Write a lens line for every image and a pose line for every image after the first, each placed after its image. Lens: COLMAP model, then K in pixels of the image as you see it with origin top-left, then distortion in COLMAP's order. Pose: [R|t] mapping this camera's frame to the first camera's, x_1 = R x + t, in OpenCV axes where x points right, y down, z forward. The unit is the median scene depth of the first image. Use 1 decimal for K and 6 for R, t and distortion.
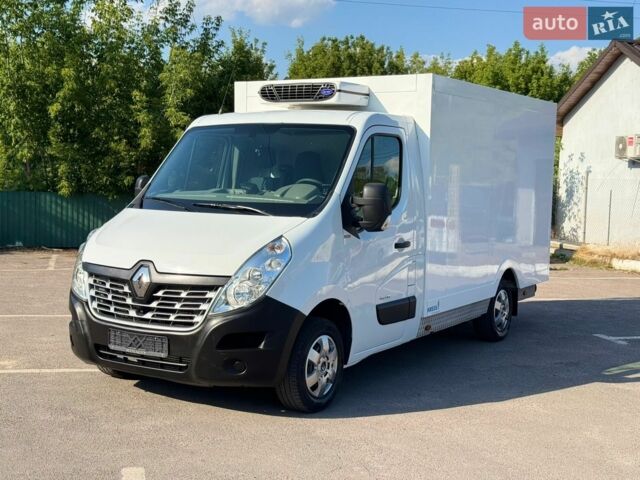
lens RADIAL K [[892.7, 0, 317.0], [0, 892.7, 244.4], [0, 0, 1]] dist [0.117250, 0.000000]
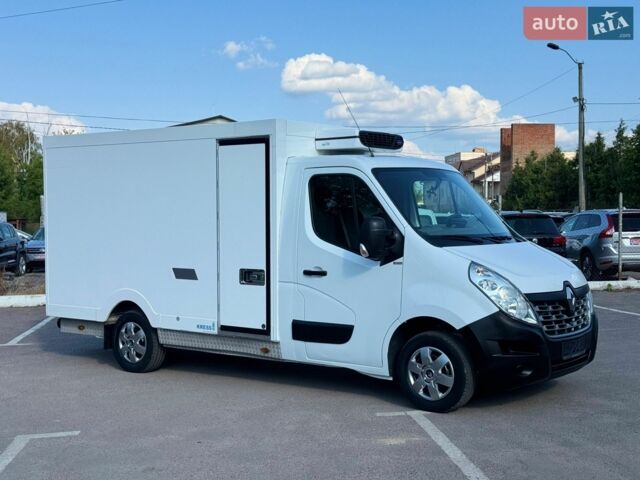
lens RADIAL K [[892.7, 0, 317.5], [0, 892.7, 239.6], [0, 0, 1]] dist [0.117250, 0.000000]
pose [[0.104432, -0.054178, 0.993055, -1.268686], [0.086793, 0.995202, 0.045168, -0.109392], [-0.990738, 0.081473, 0.108633, 1.040175]]
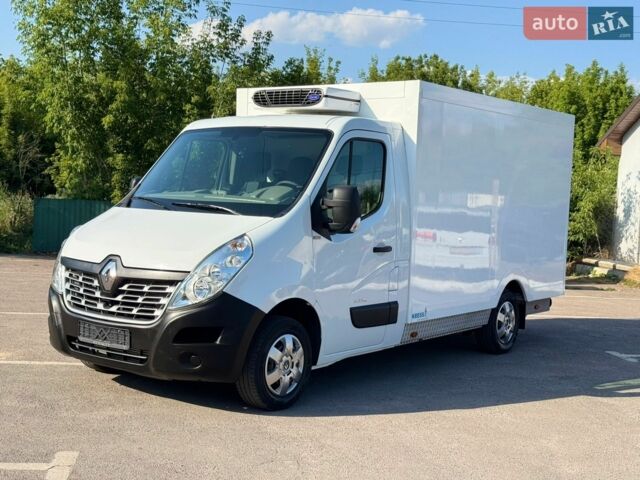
lens RADIAL K [[892.7, 0, 318.6], [0, 892.7, 240.5], [0, 0, 1]] dist [0.117250, 0.000000]
pose [[0.995653, 0.024035, -0.089988, 0.116795], [-0.026365, 0.999345, -0.024791, 0.017756], [0.089333, 0.027056, 0.995634, -0.004643]]
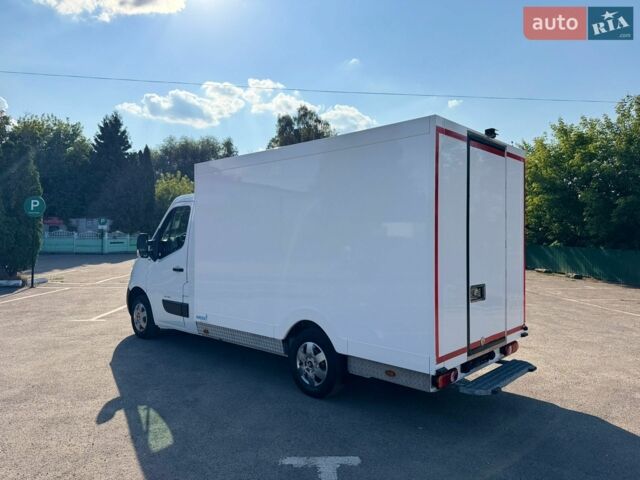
lens RADIAL K [[455.0, 0, 317.3], [0, 455.0, 239.0], [0, 0, 1]] dist [0.030140, -0.033634]
pose [[-0.204792, -0.022576, -0.978545, 0.914247], [-0.083566, 0.996487, -0.005501, -0.077266], [0.975232, 0.080646, -0.205959, 1.465634]]
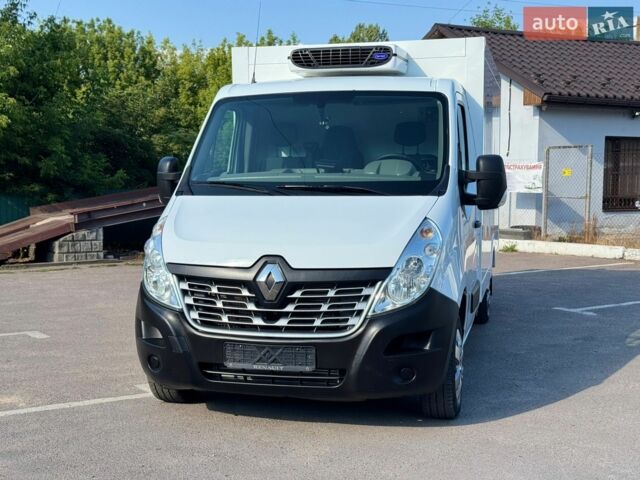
lens RADIAL K [[892.7, 0, 322.1], [0, 892.7, 246.0], [0, 0, 1]] dist [0.117250, 0.000000]
pose [[0.949826, -0.056645, 0.307607, -0.344363], [0.052969, 0.998390, 0.020293, -0.004254], [-0.308262, -0.002981, 0.951297, 0.182287]]
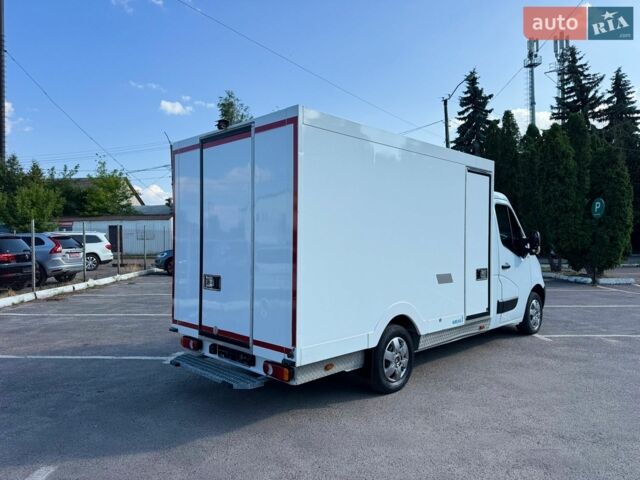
lens RADIAL K [[455.0, 0, 317.8], [0, 455.0, 240.1], [0, 0, 1]] dist [0.030140, -0.033634]
pose [[-0.970469, -0.025597, 0.239863, 0.000424], [-0.006293, 0.996702, 0.080905, -0.138604], [-0.241142, 0.077006, -0.967430, 2.120787]]
